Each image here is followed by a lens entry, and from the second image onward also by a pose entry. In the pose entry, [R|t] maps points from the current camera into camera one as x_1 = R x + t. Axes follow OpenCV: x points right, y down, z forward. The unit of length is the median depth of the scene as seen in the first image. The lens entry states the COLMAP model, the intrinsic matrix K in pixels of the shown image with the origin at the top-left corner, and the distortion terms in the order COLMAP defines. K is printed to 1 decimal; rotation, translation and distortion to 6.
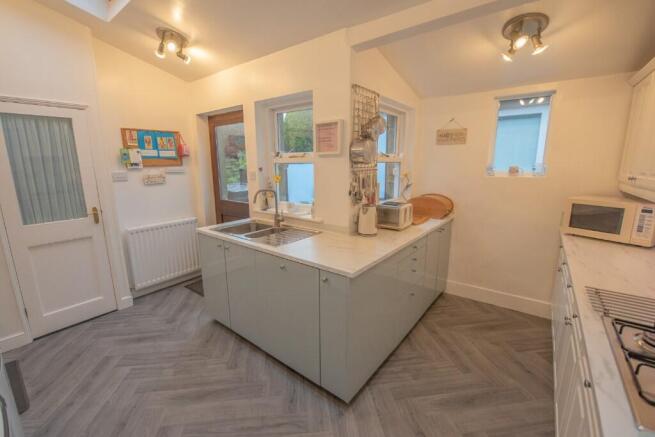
lens RADIAL K [[298.3, 0, 316.4], [0, 298.3, 216.3], [0, 0, 1]] dist [0.001010, -0.000636]
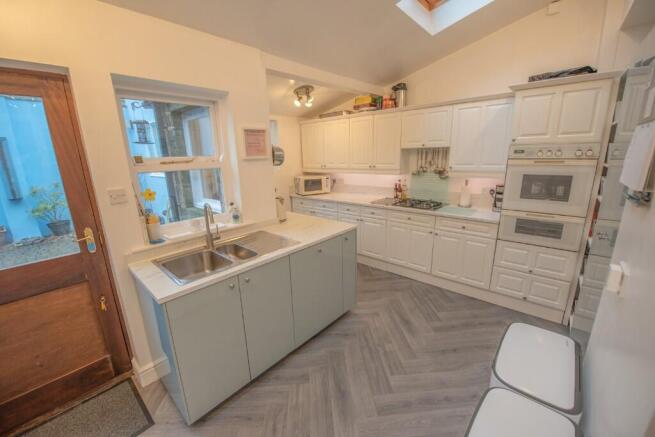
lens RADIAL K [[262.0, 0, 327.7], [0, 262.0, 219.8], [0, 0, 1]] dist [-0.015526, -0.000898]
pose [[0.014395, -0.237558, 0.971267, -1.151790], [0.215809, 0.949211, 0.228965, -0.192863], [-0.976329, 0.206312, 0.064931, 0.898768]]
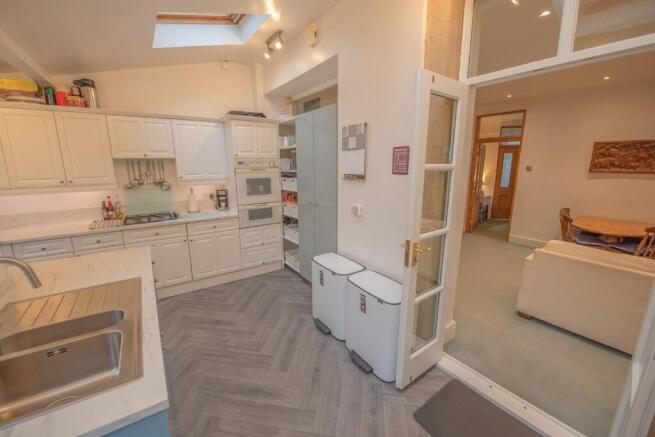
lens RADIAL K [[262.0, 0, 327.8], [0, 262.0, 219.2], [0, 0, 1]] dist [-0.015526, -0.000898]
pose [[-0.969961, -0.037314, 0.240380, -0.940594], [0.059480, 0.921790, 0.383100, -0.278927], [-0.235875, 0.385890, -0.891881, 1.404651]]
